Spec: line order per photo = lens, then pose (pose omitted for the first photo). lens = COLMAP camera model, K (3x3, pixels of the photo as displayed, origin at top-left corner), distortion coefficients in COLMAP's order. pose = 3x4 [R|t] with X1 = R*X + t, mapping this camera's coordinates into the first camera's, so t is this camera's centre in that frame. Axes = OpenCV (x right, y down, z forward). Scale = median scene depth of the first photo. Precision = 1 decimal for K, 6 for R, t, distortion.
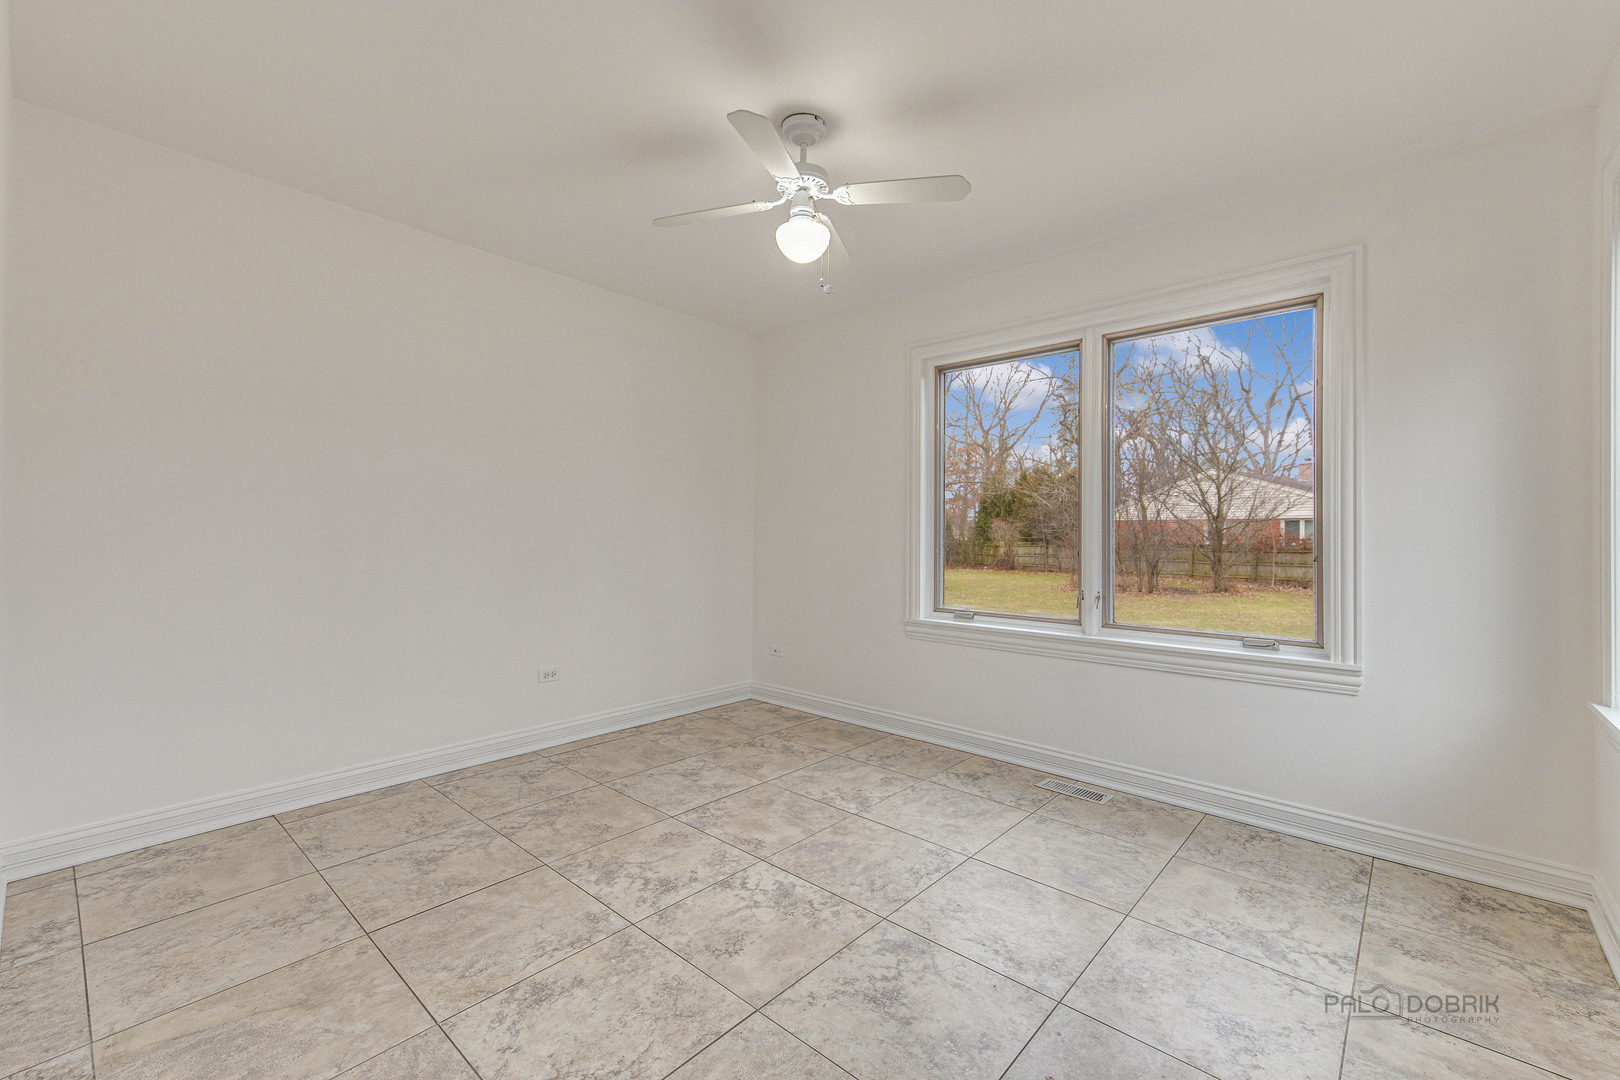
lens RADIAL K [[678.0, 0, 810.2], [0, 678.0, 531.7], [0, 0, 1]] dist [0.029273, 0.000127]
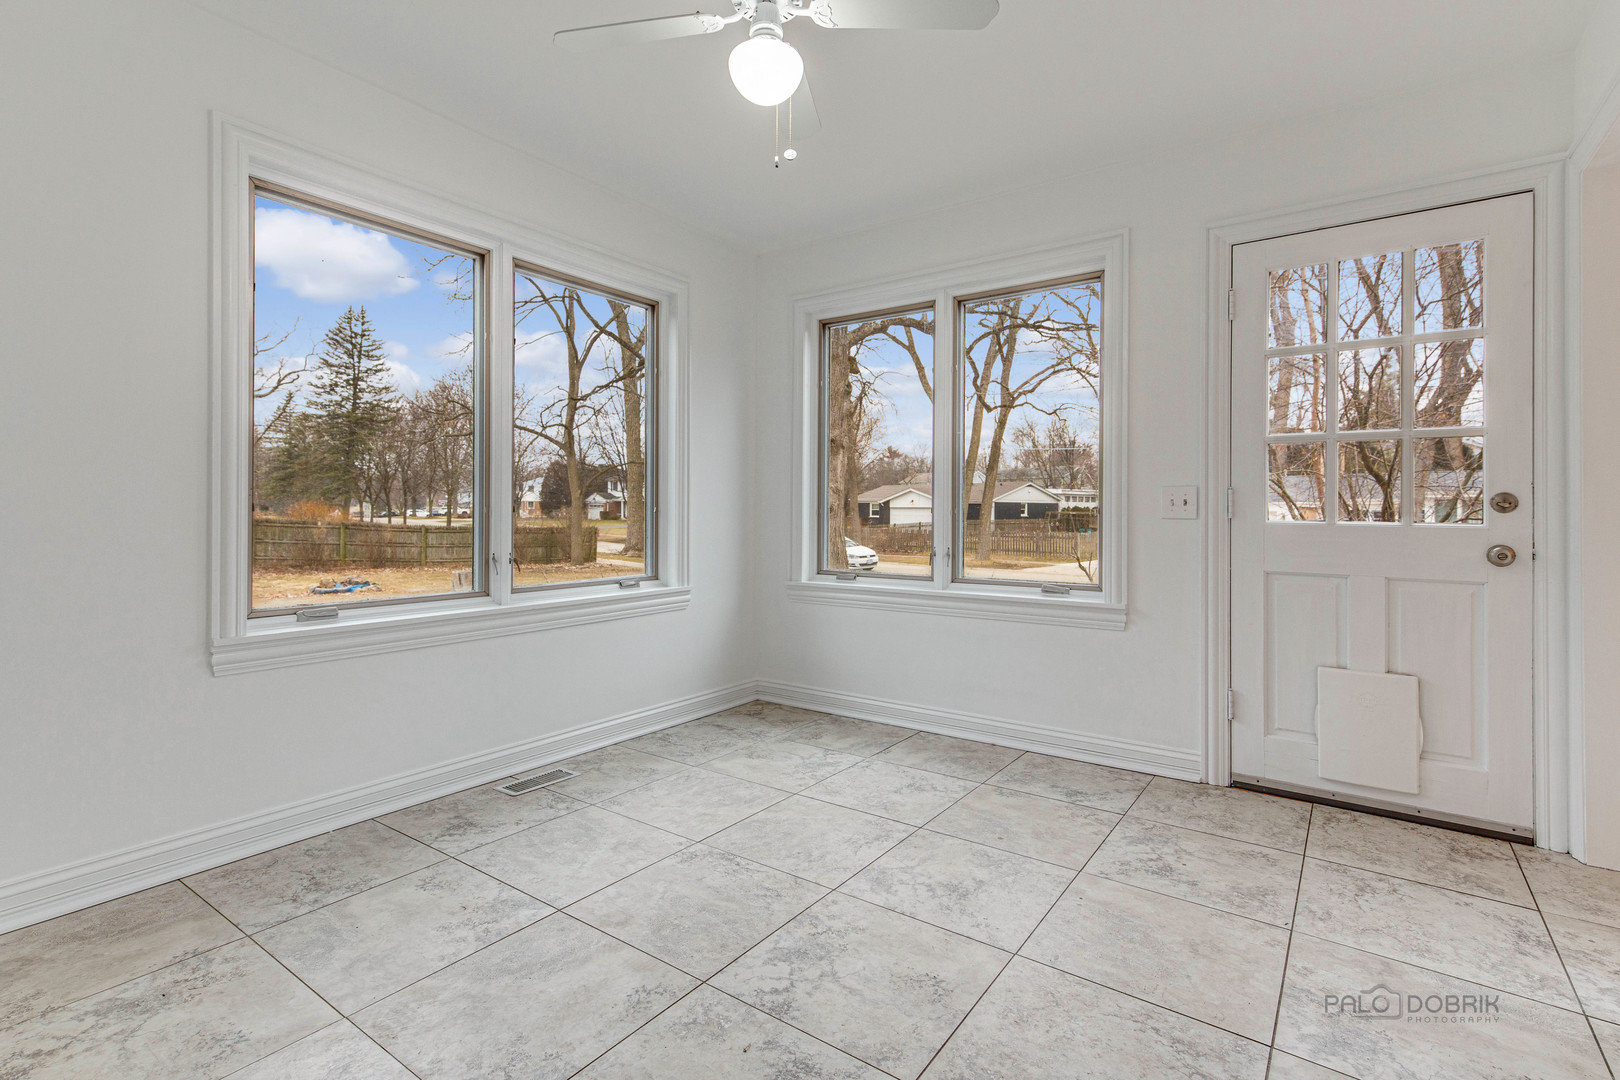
lens RADIAL K [[793.7, 0, 784.2], [0, 793.7, 515.1], [0, 0, 1]] dist [0.017767, -0.001152]
pose [[-0.108607, -0.011406, 0.994019, -0.706345], [-0.008803, 0.999906, 0.010512, 0.030560], [-0.994046, -0.007608, -0.108697, 0.874138]]
